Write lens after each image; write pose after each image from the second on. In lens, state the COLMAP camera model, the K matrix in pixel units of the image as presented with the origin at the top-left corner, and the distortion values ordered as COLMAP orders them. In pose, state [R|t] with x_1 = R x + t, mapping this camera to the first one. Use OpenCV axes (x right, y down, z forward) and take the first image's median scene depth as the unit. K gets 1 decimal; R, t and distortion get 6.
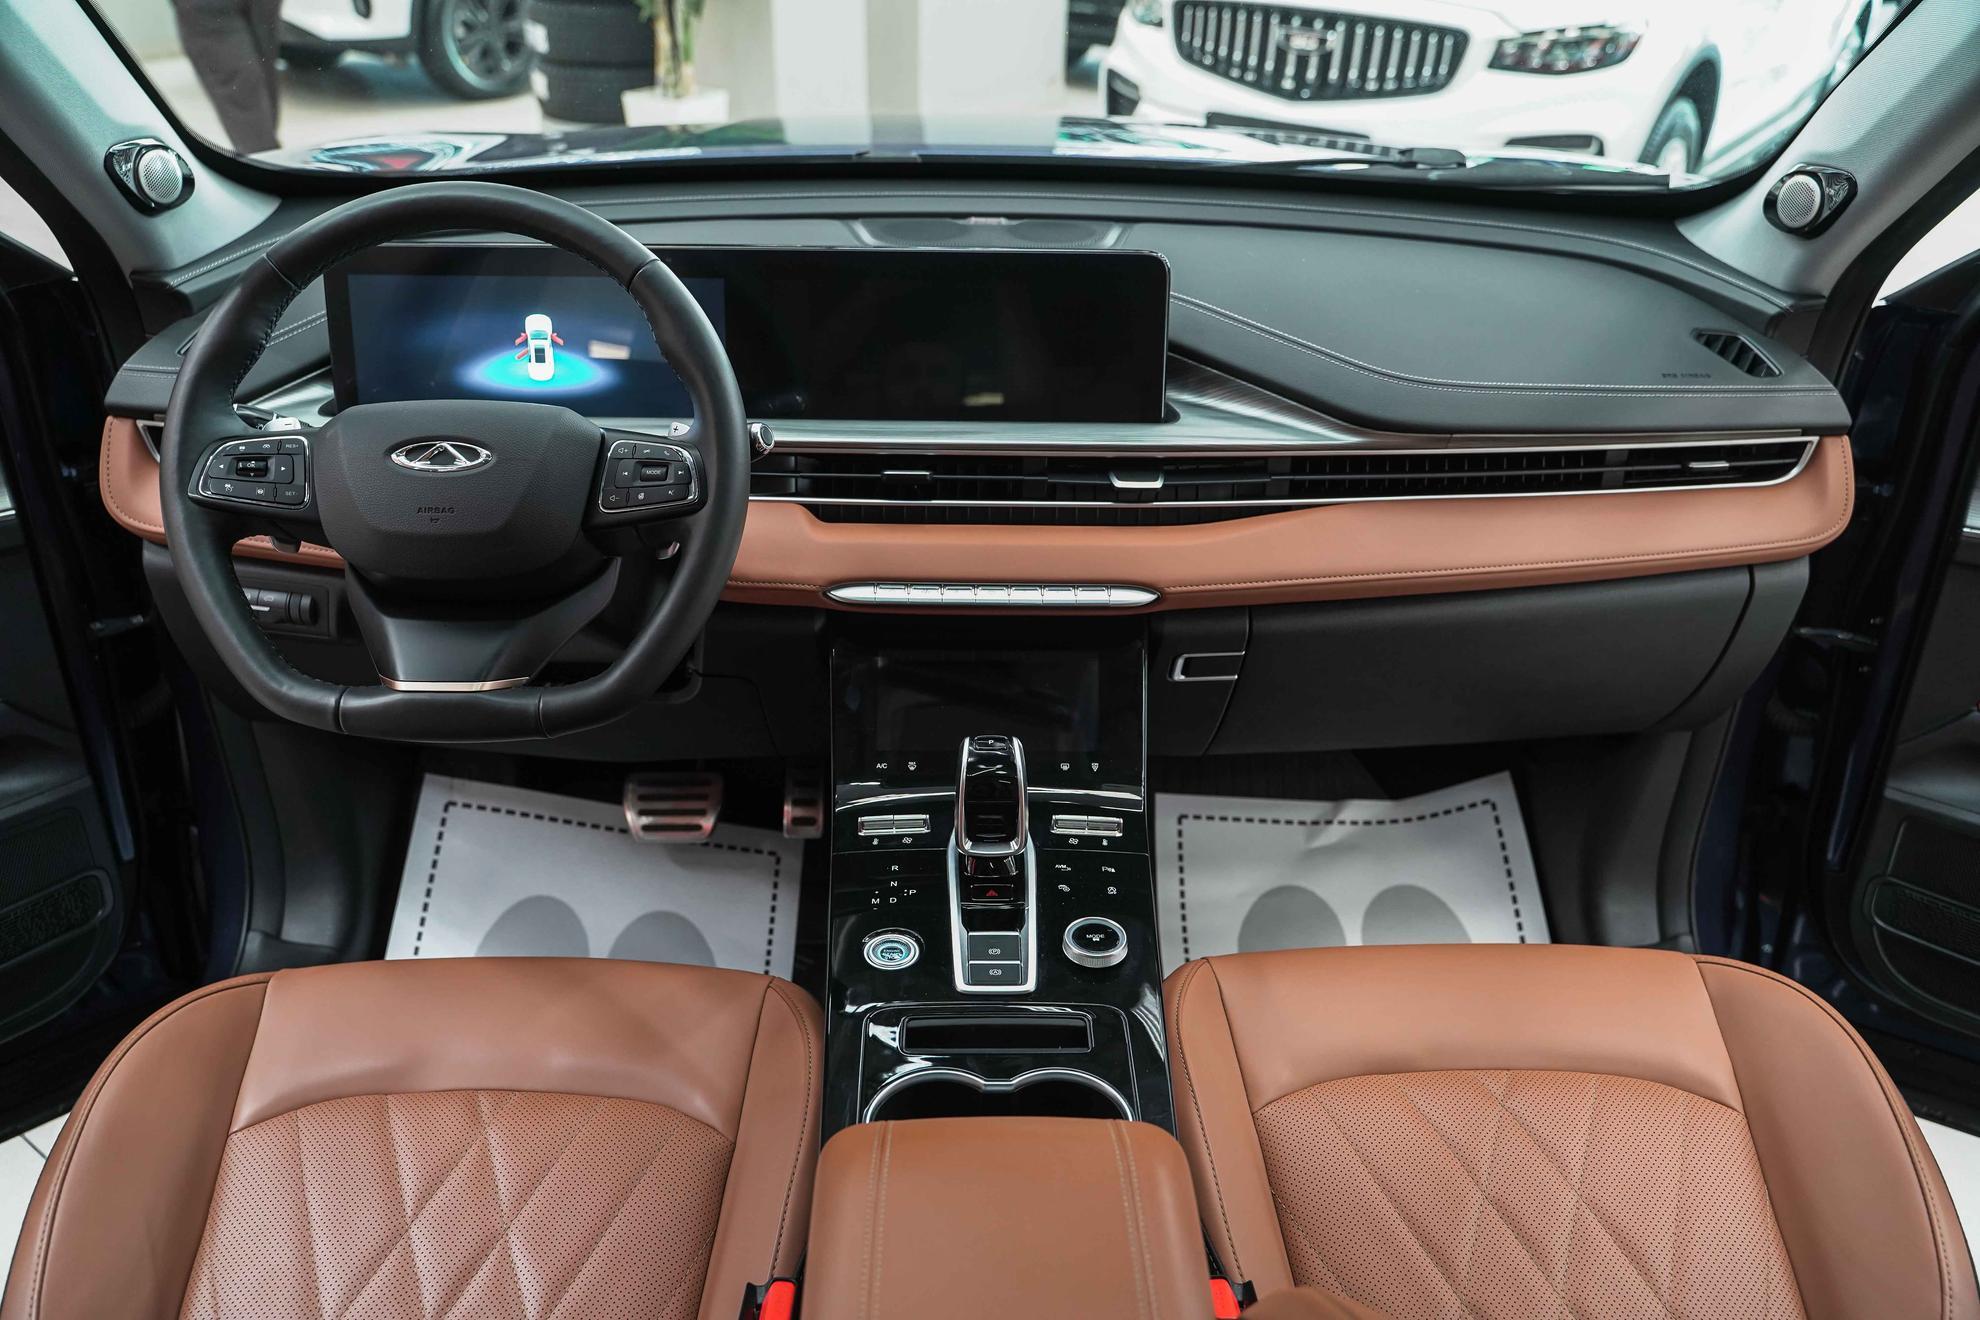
lens RADIAL K [[1642.8, 0, 991.6], [0, 1642.8, 647.7], [0, 0, 1]] dist [-0.014461, -0.002700]
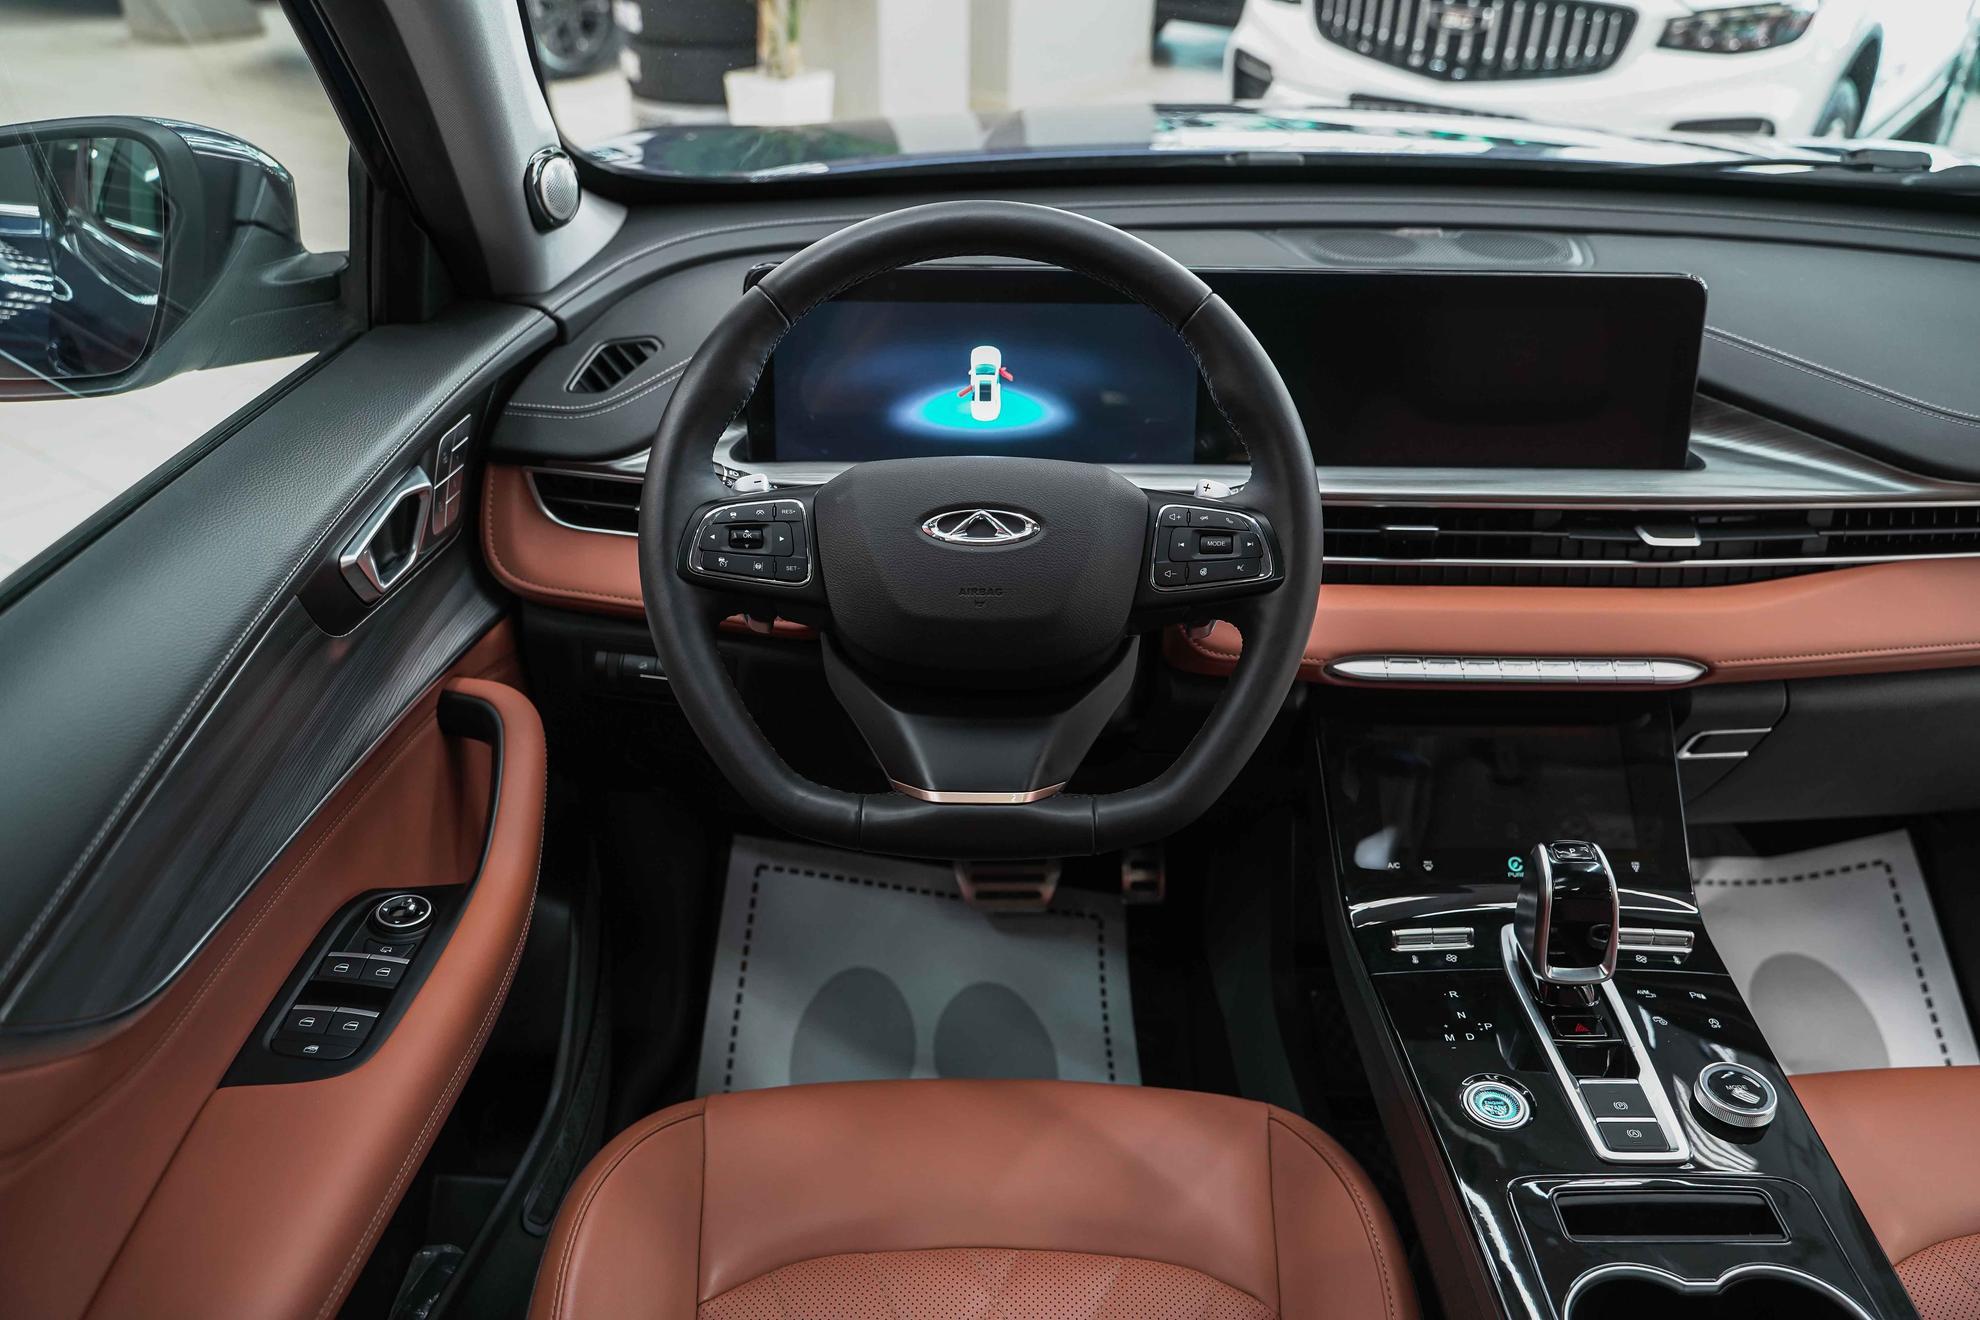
lens RADIAL K [[1642.8, 0, 991.6], [0, 1642.8, 648.3], [0, 0, 1]] dist [-0.014461, -0.002700]
pose [[0.999915, 0.001773, -0.012937, -0.228386], [-0.001597, 0.999905, 0.013674, -0.046884], [0.012960, -0.013652, 0.999823, 0.104961]]
